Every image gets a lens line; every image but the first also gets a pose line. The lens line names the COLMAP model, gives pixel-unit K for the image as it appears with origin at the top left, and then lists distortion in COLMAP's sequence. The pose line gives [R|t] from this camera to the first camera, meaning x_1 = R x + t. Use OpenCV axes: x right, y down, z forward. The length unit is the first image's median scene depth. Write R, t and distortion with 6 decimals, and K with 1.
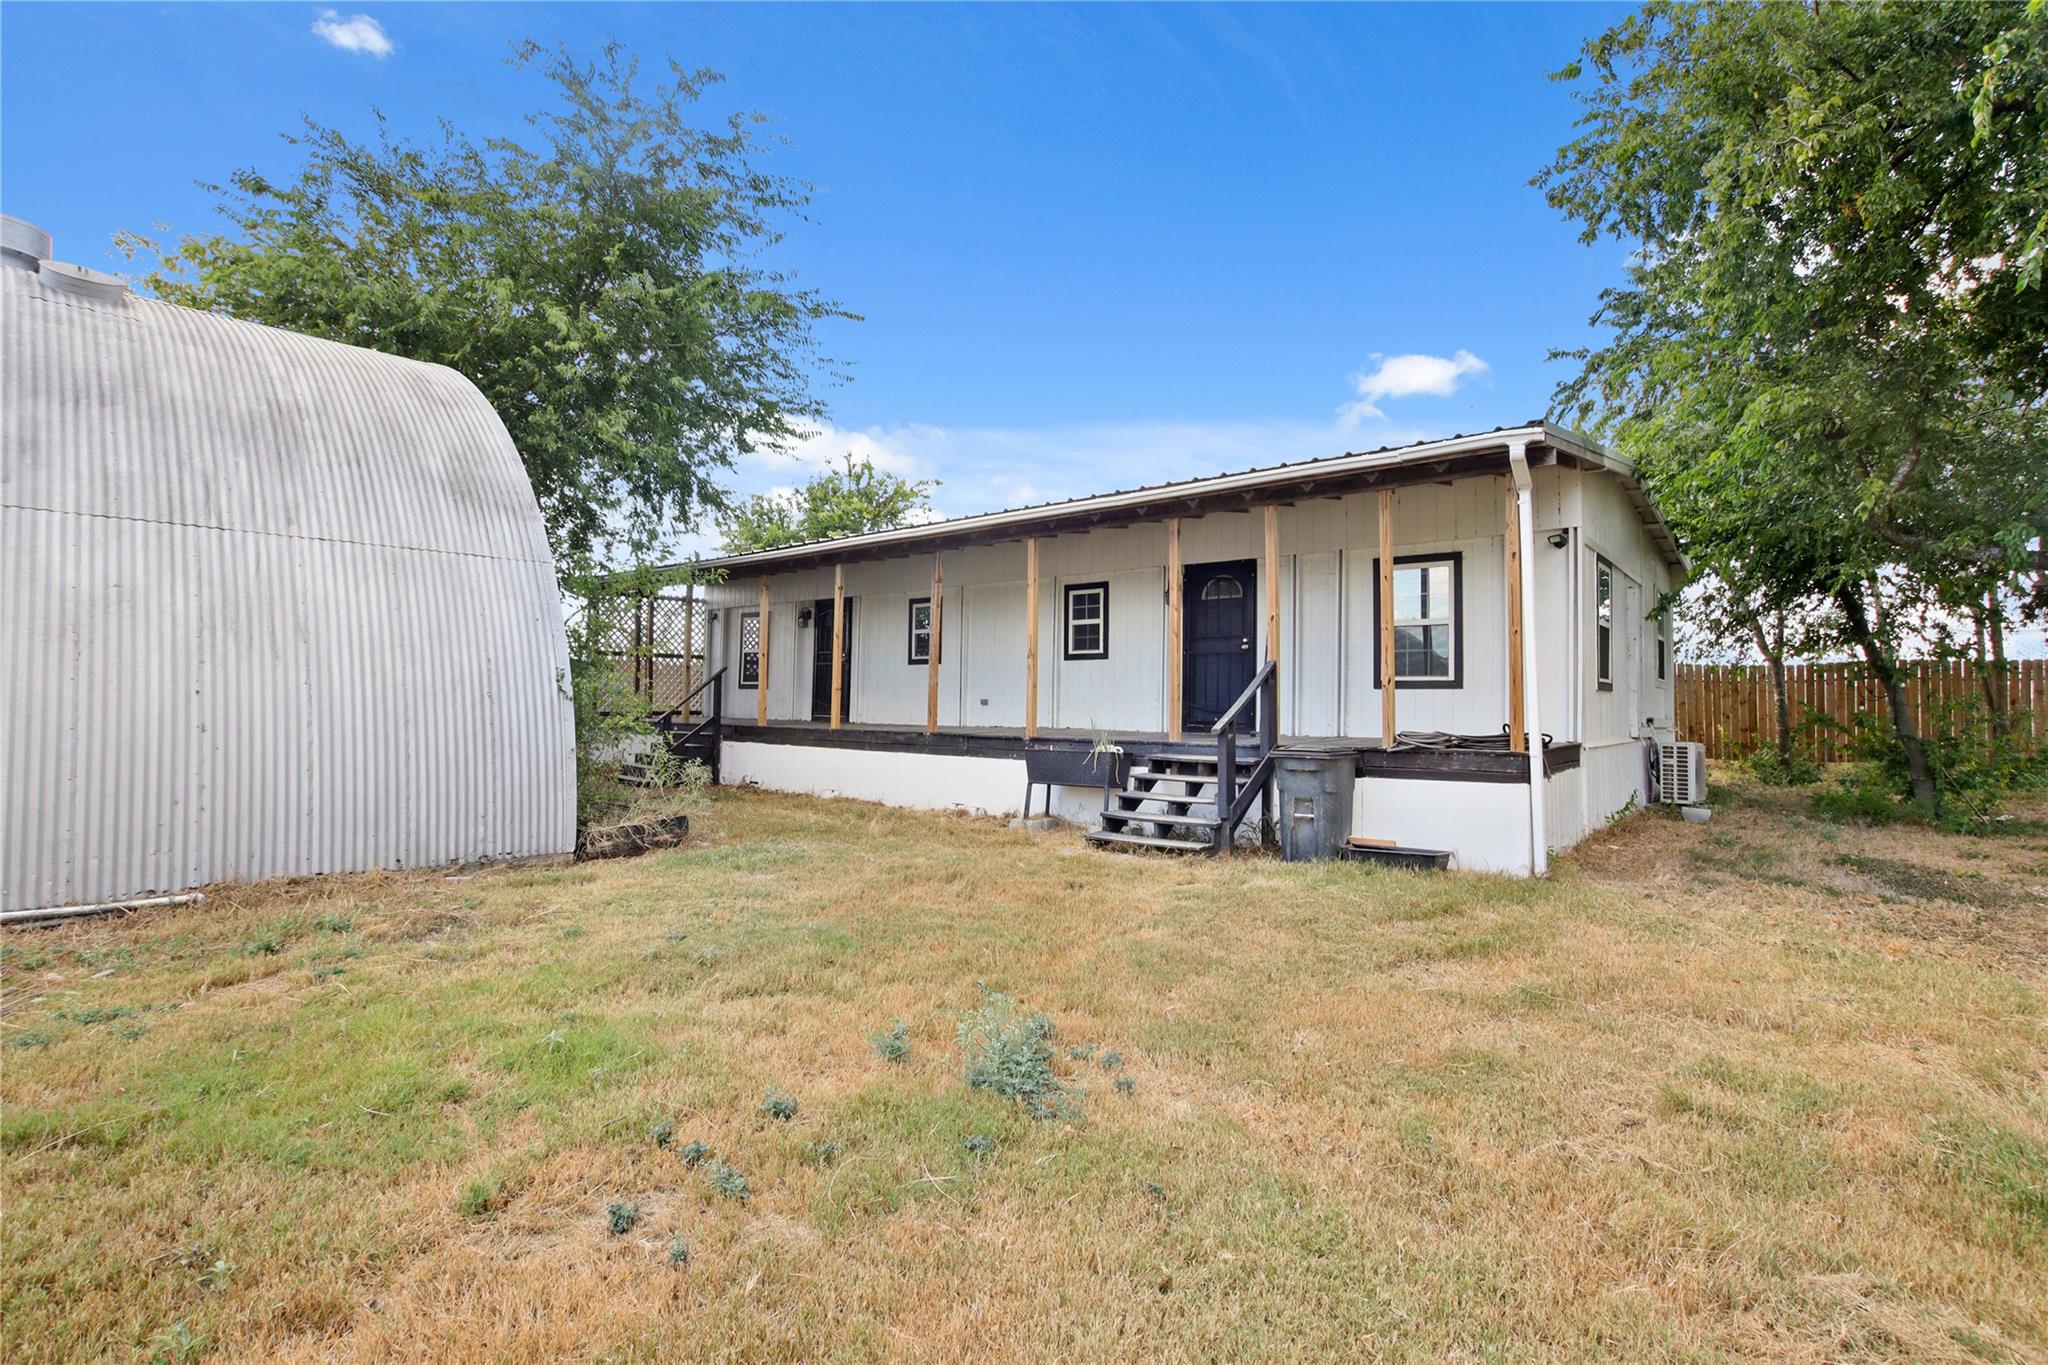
lens RADIAL K [[973.2, 0, 1024.2], [0, 973.2, 676.8], [0, 0, 1]] dist [-0.029690, 0.004500]
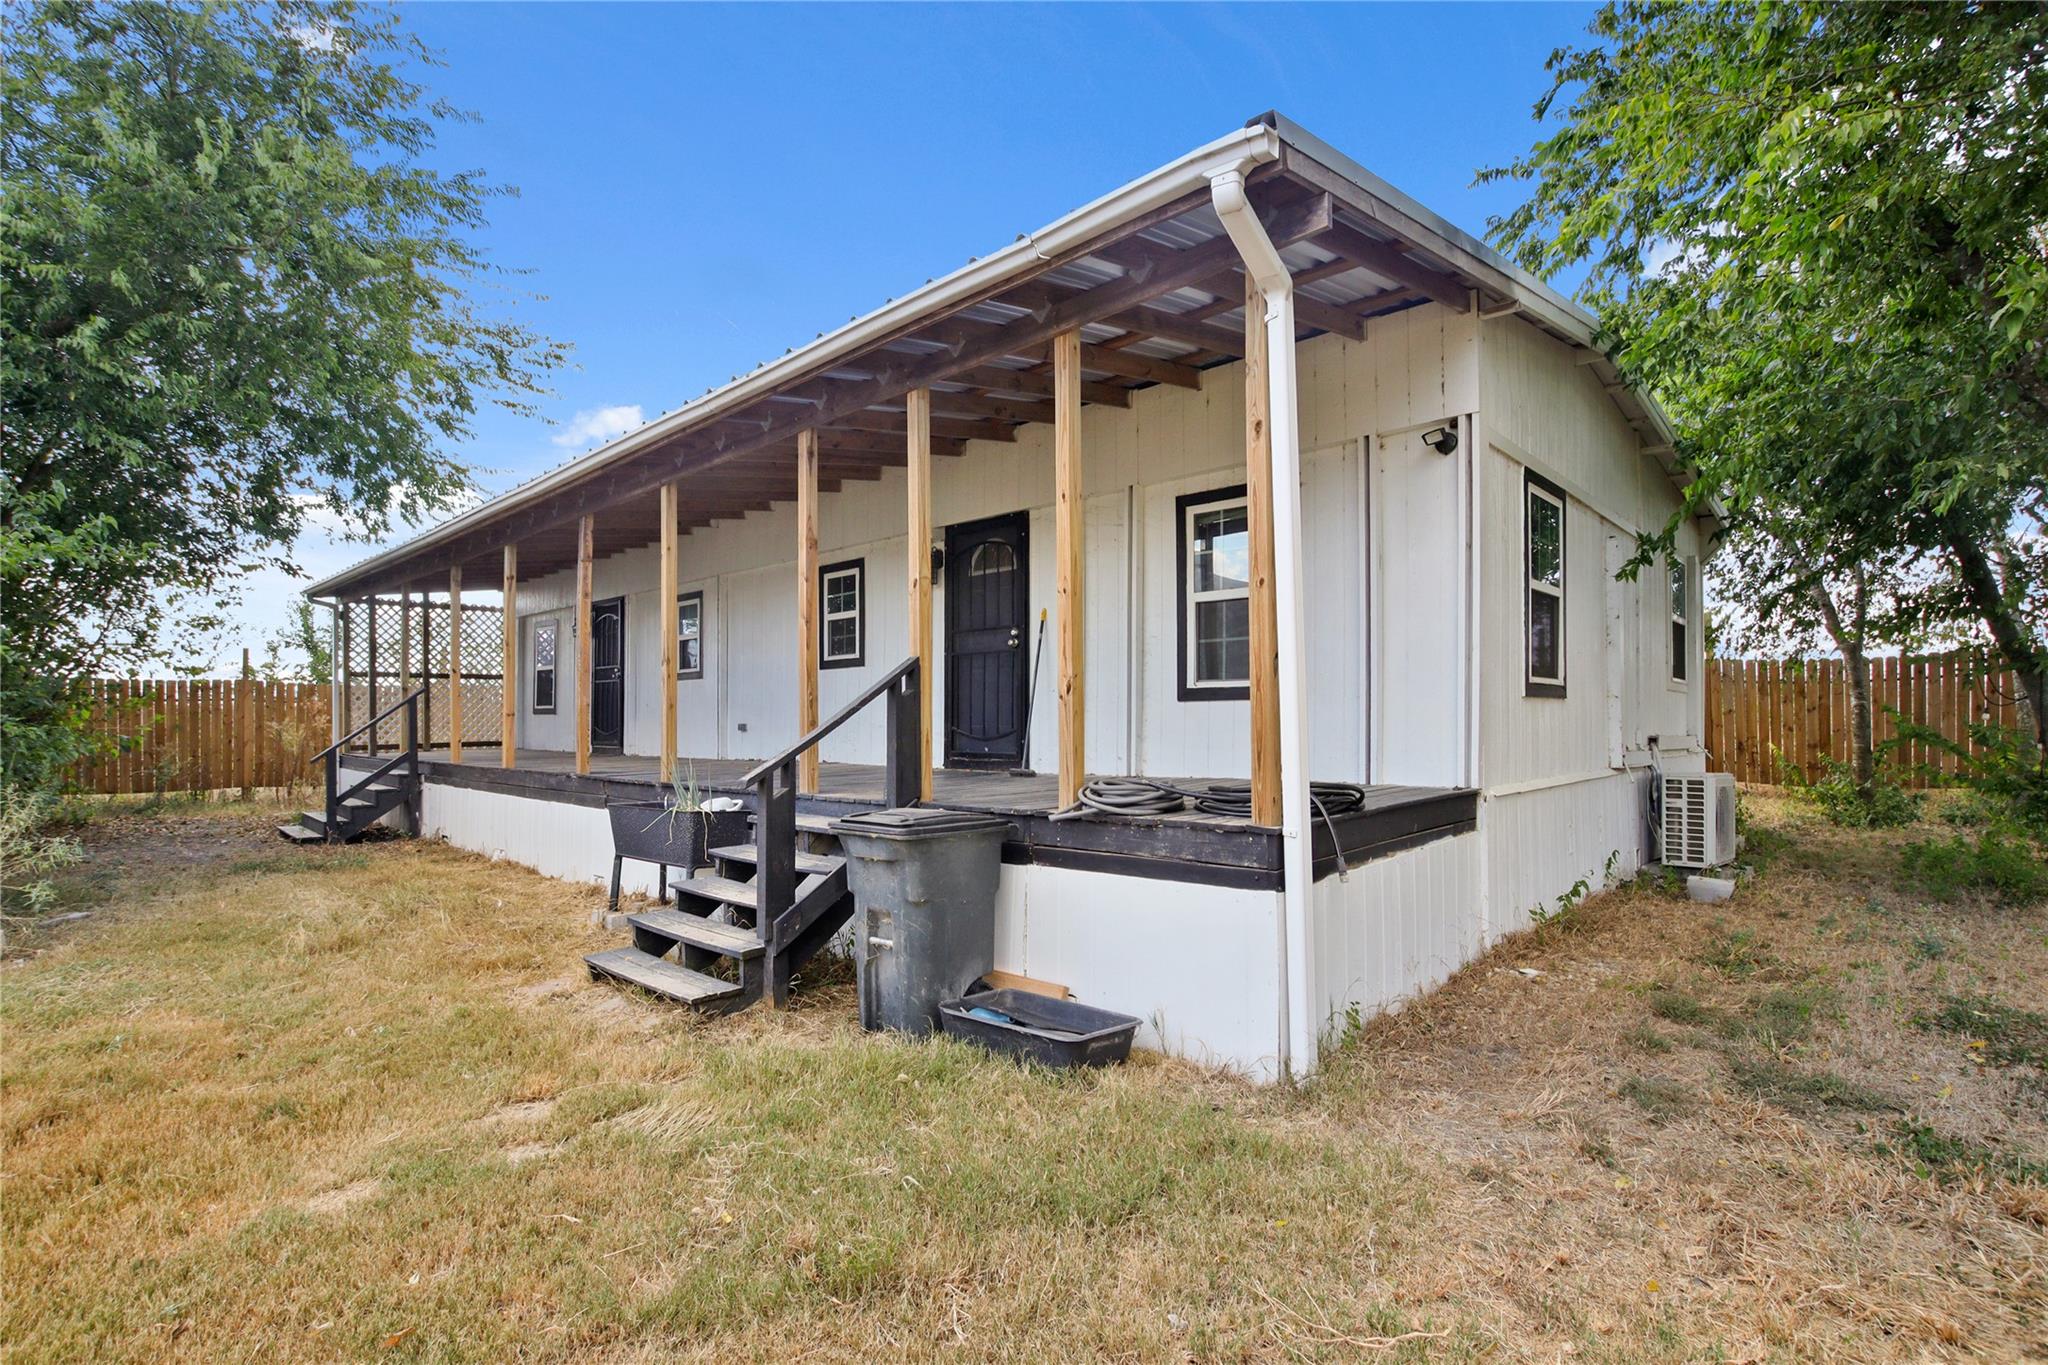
lens RADIAL K [[973.2, 0, 1017.0], [0, 973.2, 728.1], [0, 0, 1]] dist [-0.029690, 0.004500]
pose [[0.997643, -0.016631, -0.066577, 0.246721], [0.019023, 0.999190, 0.035448, 0.004500], [0.065934, -0.036631, 0.997151, 0.292752]]
